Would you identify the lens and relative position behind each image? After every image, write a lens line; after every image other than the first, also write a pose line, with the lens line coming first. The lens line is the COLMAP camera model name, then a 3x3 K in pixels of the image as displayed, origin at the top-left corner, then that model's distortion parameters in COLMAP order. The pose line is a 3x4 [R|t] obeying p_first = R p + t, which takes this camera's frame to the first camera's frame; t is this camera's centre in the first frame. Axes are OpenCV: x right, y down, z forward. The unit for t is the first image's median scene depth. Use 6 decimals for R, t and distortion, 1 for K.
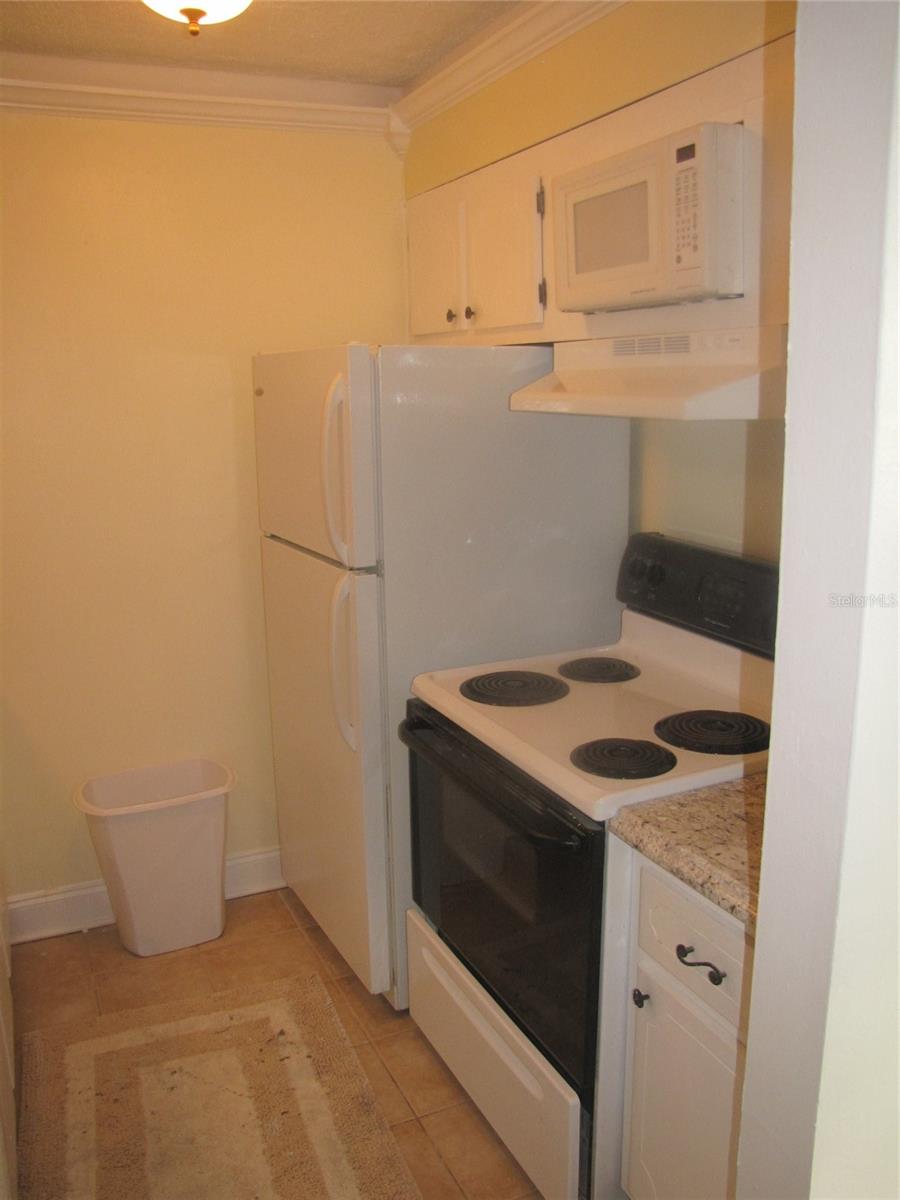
lens RADIAL K [[1011.0, 0, 450.7], [0, 1011.0, 607.5], [0, 0, 1]] dist [-0.188000, 0.170688]
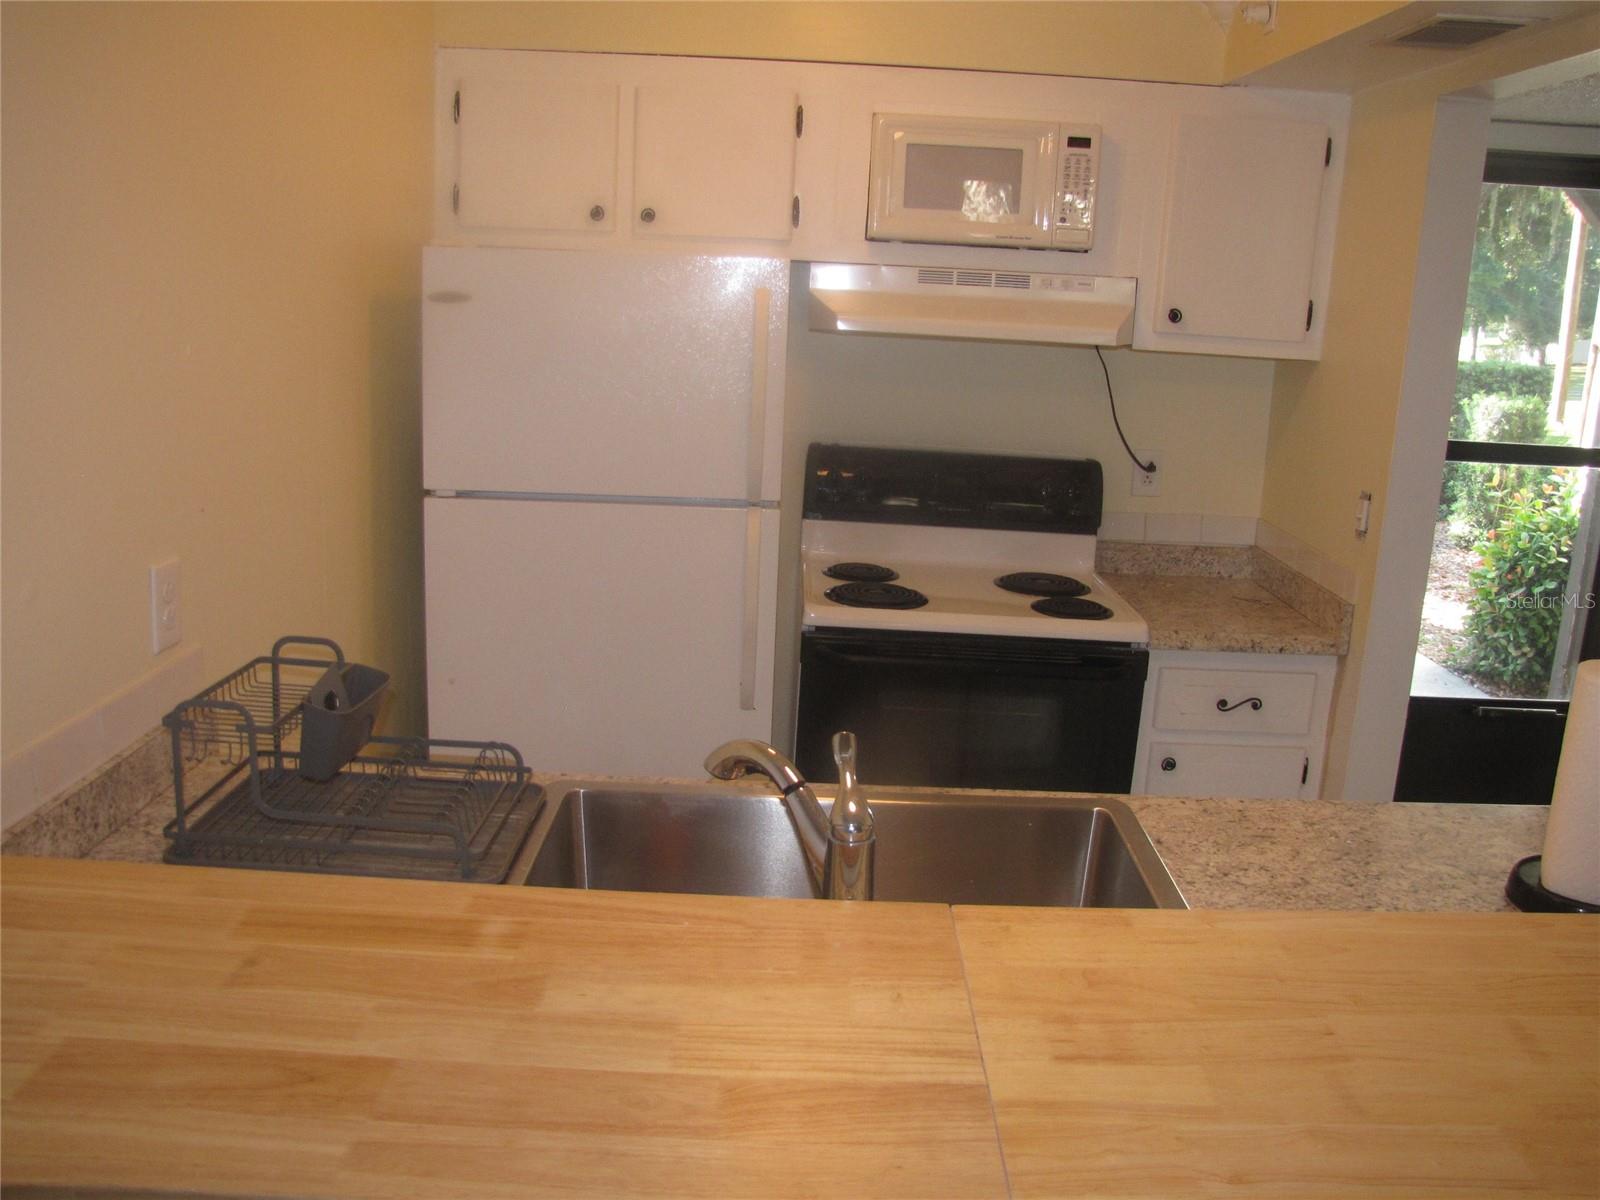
lens RADIAL K [[1348.0, 0, 818.8], [0, 1348.0, 597.1], [0, 0, 1]] dist [-0.188000, 0.170688]
pose [[0.416223, -0.179176, 0.891434, -1.476072], [0.146801, 0.980772, 0.128589, -0.131661], [-0.897334, 0.077342, 0.434523, 0.542391]]
